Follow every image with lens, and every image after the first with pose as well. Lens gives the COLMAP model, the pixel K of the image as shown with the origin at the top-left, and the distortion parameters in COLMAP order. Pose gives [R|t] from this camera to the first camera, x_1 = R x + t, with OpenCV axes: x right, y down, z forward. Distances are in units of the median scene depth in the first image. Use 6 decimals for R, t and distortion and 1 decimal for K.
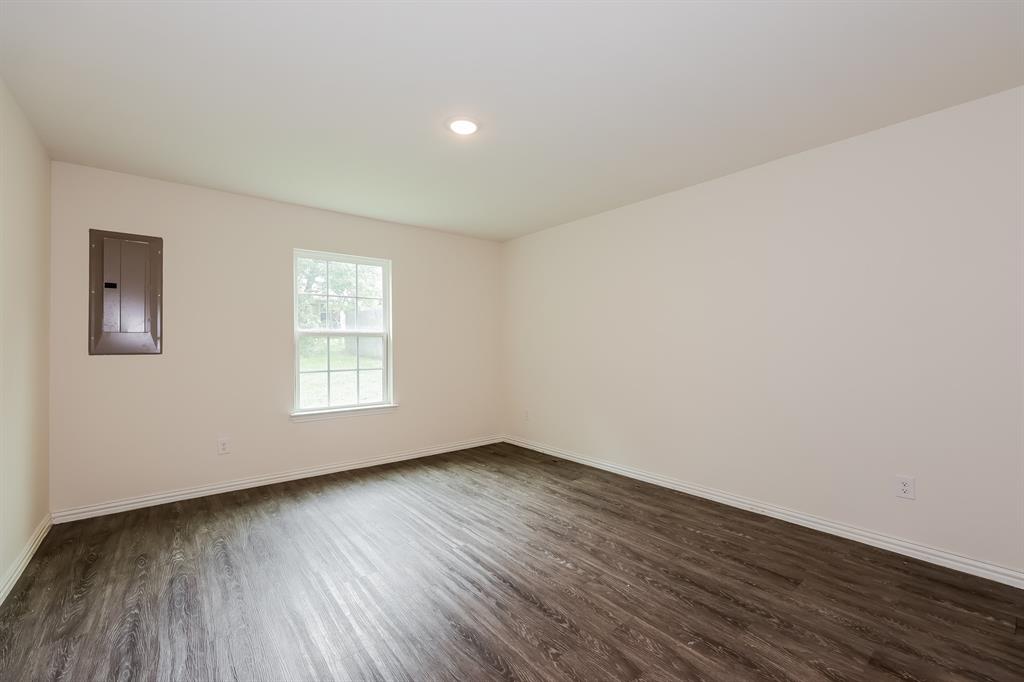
lens RADIAL K [[428.8, 0, 508.1], [0, 428.8, 343.7], [0, 0, 1]] dist [0.004892, -0.000606]
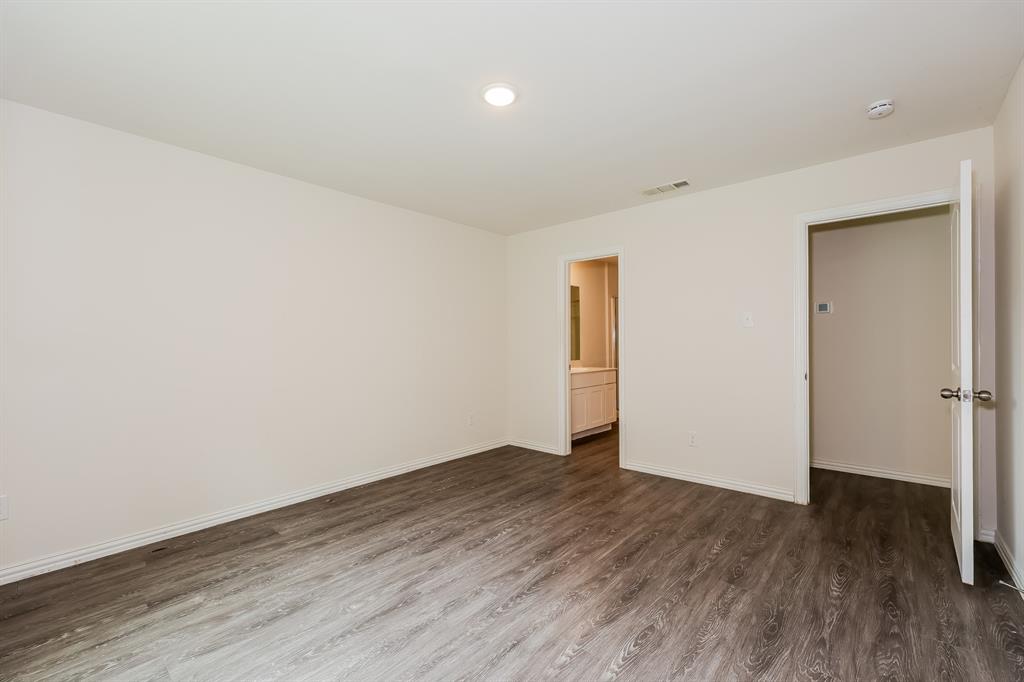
lens RADIAL K [[428.8, 0, 514.4], [0, 428.8, 344.9], [0, 0, 1]] dist [0.004892, -0.000606]
pose [[-0.187107, 0.004721, 0.982328, -0.825799], [0.006111, 0.999975, -0.003642, 0.007359], [-0.982320, 0.005321, -0.187131, 0.965516]]
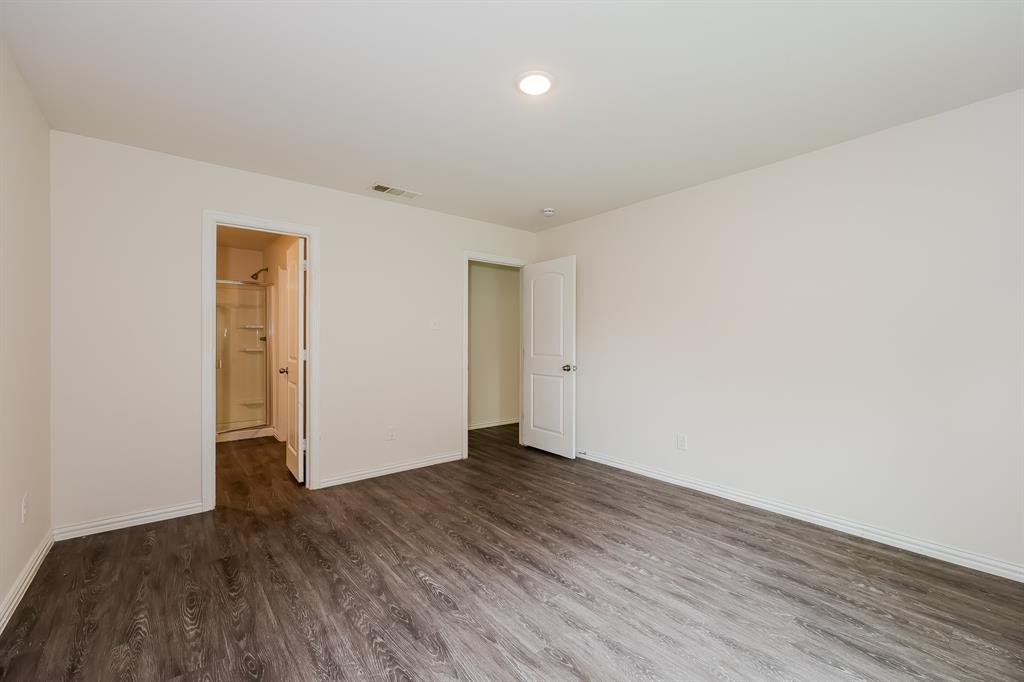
lens RADIAL K [[428.8, 0, 518.9], [0, 428.8, 343.0], [0, 0, 1]] dist [0.004892, -0.000606]
pose [[-0.999616, 0.005117, -0.027219, -0.040432], [0.005123, 0.999987, -0.000142, 0.005161], [0.027218, -0.000282, -0.999629, 1.566293]]
